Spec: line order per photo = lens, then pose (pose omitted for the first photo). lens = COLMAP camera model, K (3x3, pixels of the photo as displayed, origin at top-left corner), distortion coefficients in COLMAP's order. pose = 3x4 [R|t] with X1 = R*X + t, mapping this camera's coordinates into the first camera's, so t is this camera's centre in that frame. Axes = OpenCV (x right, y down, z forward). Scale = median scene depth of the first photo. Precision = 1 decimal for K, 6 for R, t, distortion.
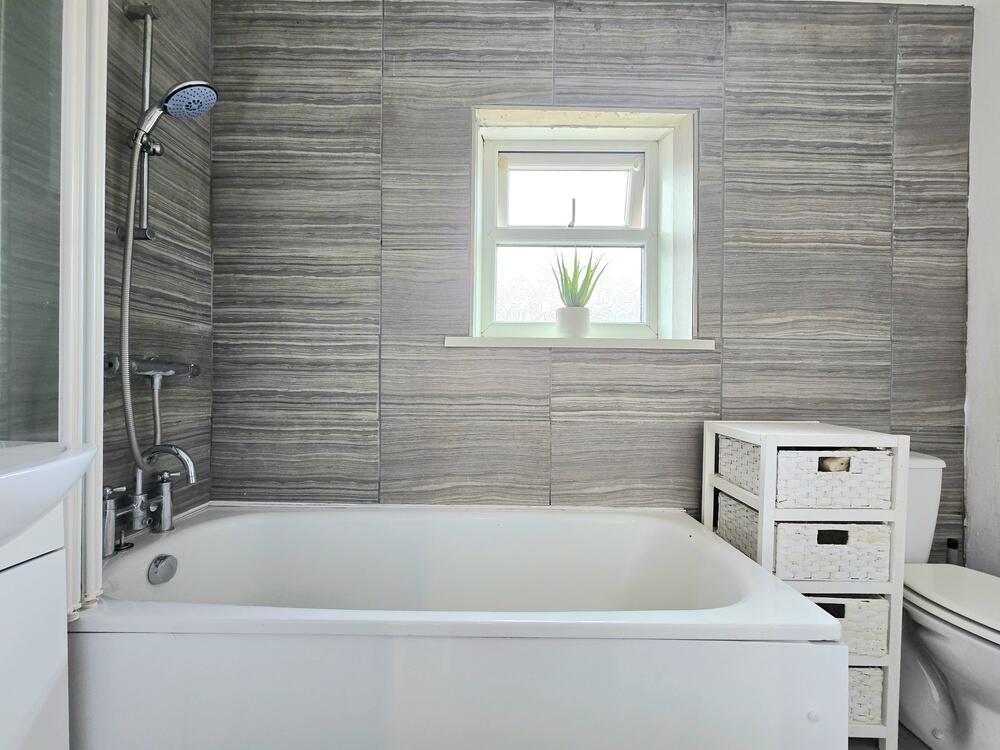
lens RADIAL K [[409.1, 0, 501.0], [0, 409.1, 377.6], [0, 0, 1]] dist [-0.000647, 0.000013]
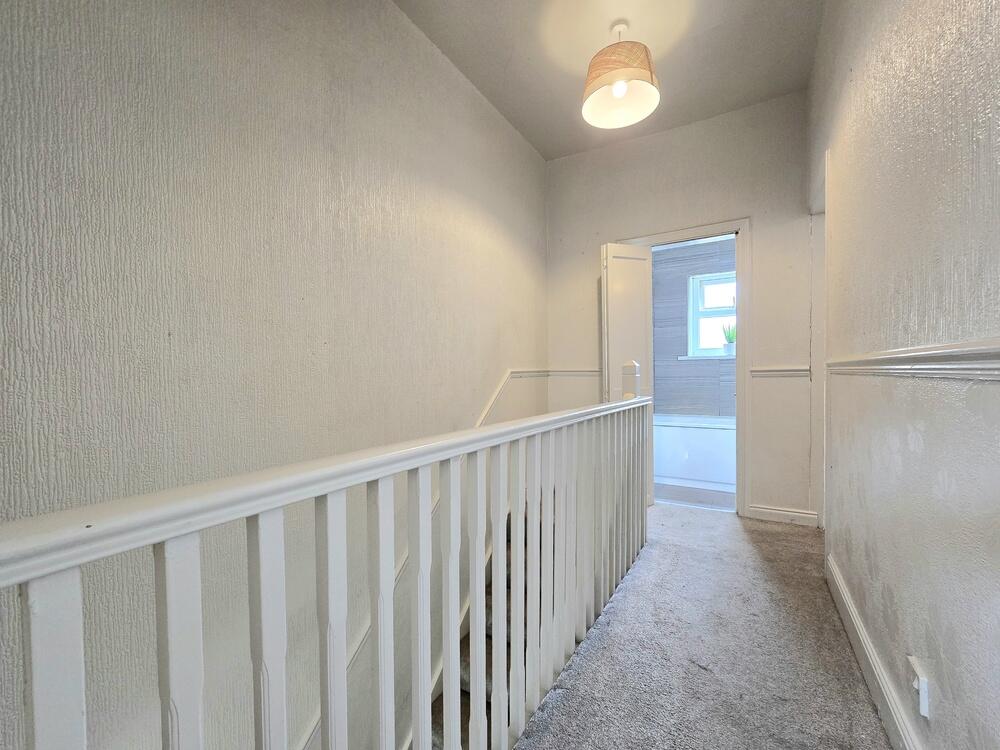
lens RADIAL K [[409.1, 0, 498.1], [0, 409.1, 379.9], [0, 0, 1]] dist [-0.000647, 0.000013]
pose [[0.859198, -0.009651, -0.511552, 0.246259], [0.016233, 0.999833, 0.008402, 0.021216], [0.511386, -0.015523, 0.859211, -2.139987]]
